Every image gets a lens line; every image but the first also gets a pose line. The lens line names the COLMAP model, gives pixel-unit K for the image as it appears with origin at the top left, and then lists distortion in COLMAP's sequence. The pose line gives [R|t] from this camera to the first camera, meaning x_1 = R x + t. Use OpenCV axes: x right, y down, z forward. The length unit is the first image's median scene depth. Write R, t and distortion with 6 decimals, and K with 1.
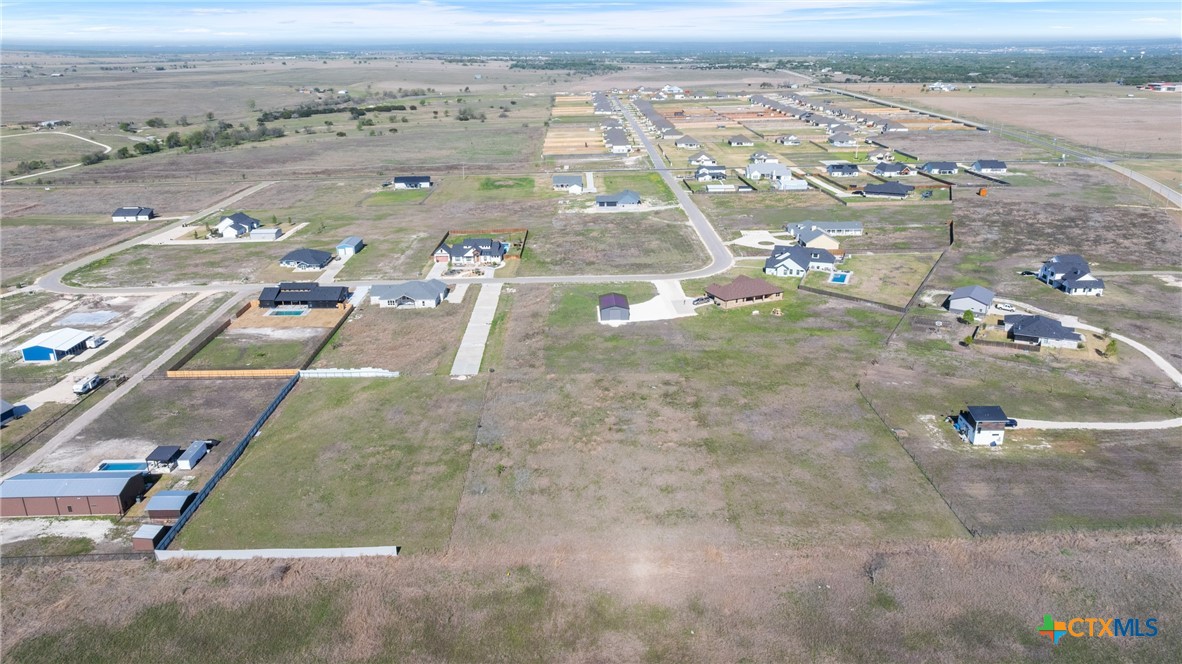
lens RADIAL K [[831.4, 0, 597.5], [0, 831.4, 315.0], [0, 0, 1]] dist [-0.019733, -0.001414]
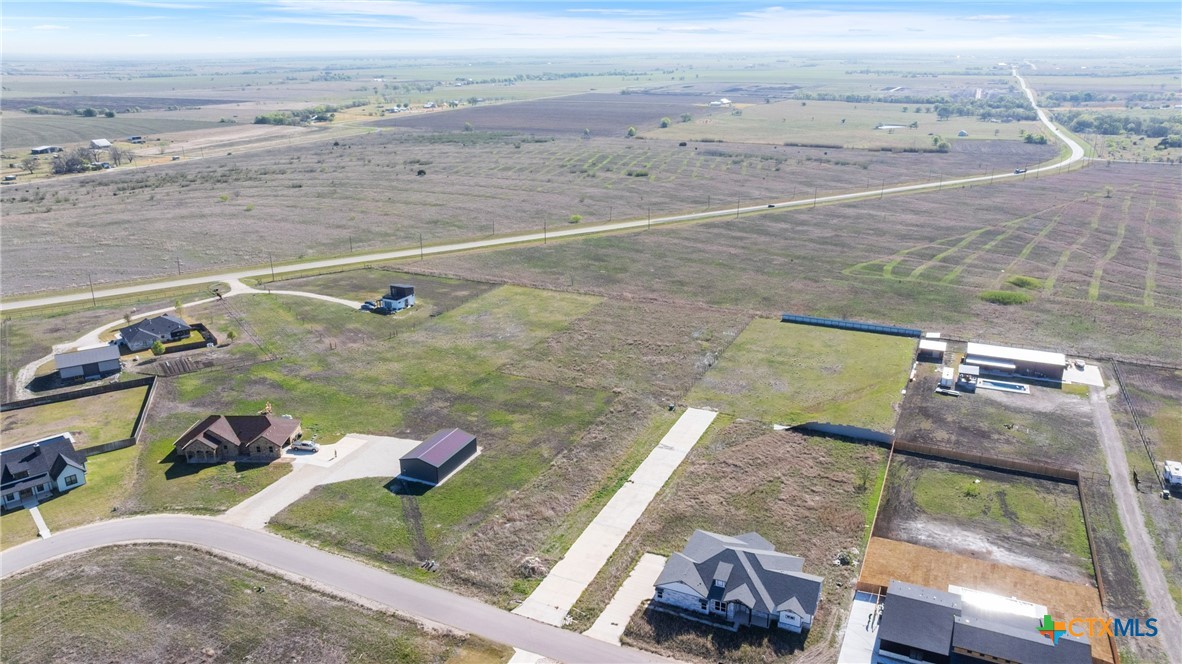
lens RADIAL K [[841.9, 0, 595.7], [0, 841.9, 288.7], [0, 0, 1]] dist [-0.019731, 0.010388]
pose [[-0.900385, -0.109438, 0.421106, -0.356558], [0.148605, 0.832298, 0.534038, -0.454601], [-0.408930, 0.543418, -0.733125, 1.377040]]
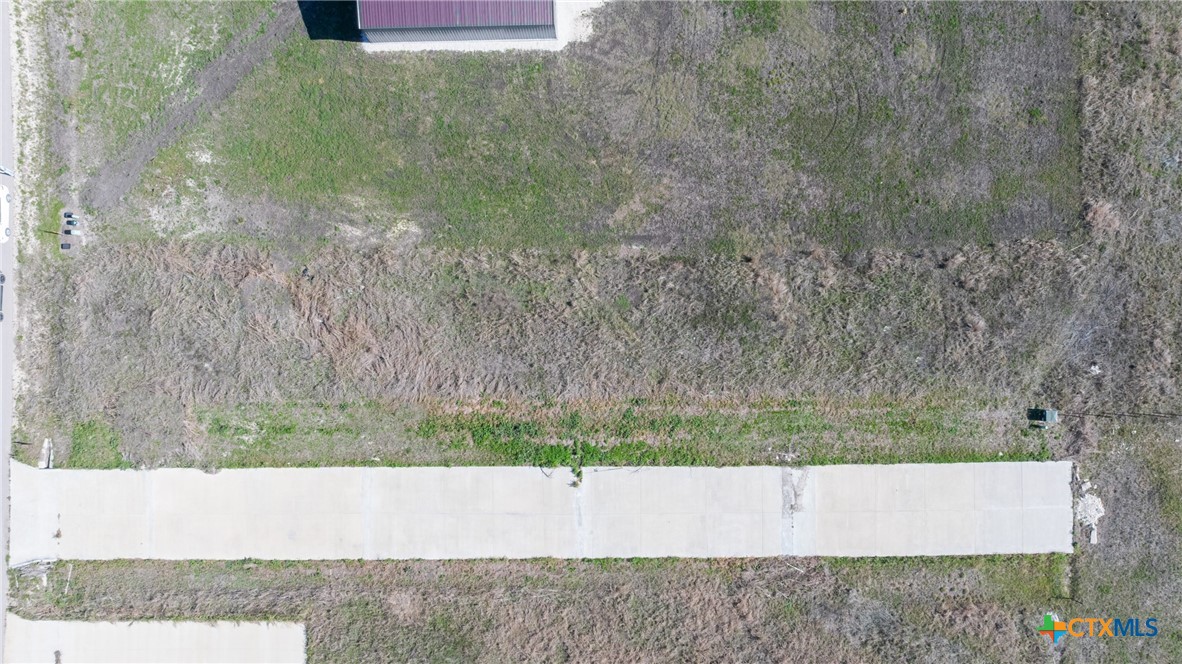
lens RADIAL K [[841.9, 0, 595.7], [0, 841.9, 288.7], [0, 0, 1]] dist [-0.019731, 0.010388]
pose [[0.020359, -0.999599, 0.019693, -0.076491], [0.315595, 0.025115, 0.948562, -0.229544], [-0.948676, -0.013097, 0.315980, 0.894225]]
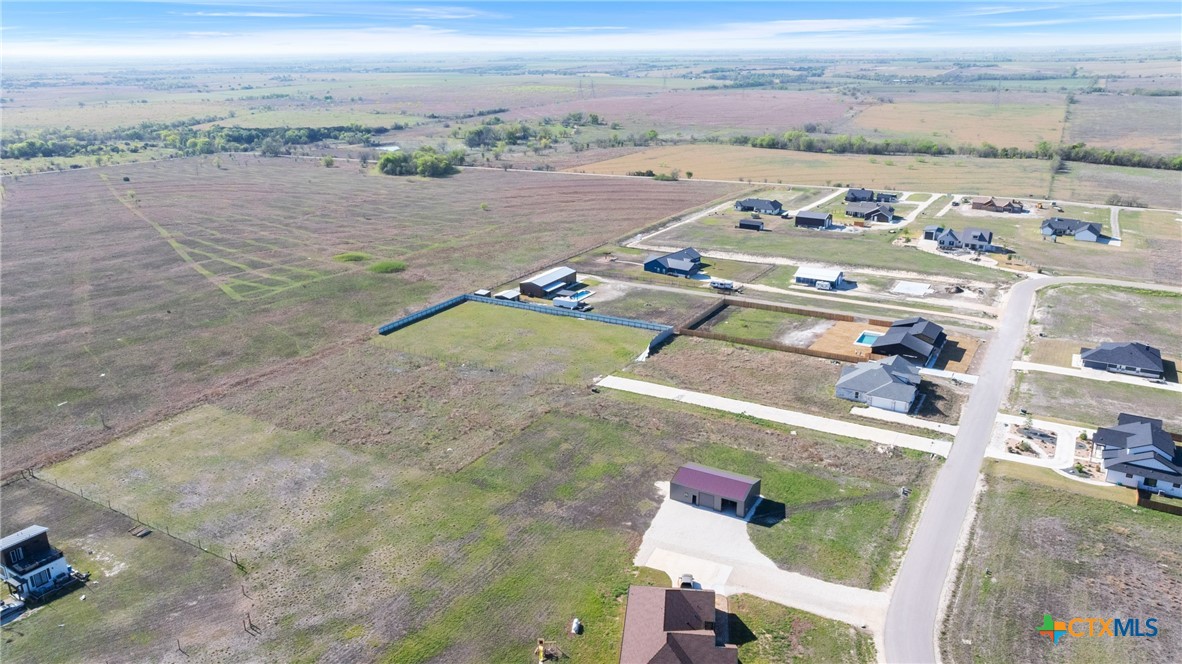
lens RADIAL K [[841.9, 0, 595.7], [0, 841.9, 288.7], [0, 0, 1]] dist [-0.019731, 0.010388]
pose [[-0.524139, 0.245683, -0.815425, 0.522799], [-0.256603, 0.867428, 0.426290, -0.370038], [0.812055, 0.432676, -0.391610, 1.117334]]
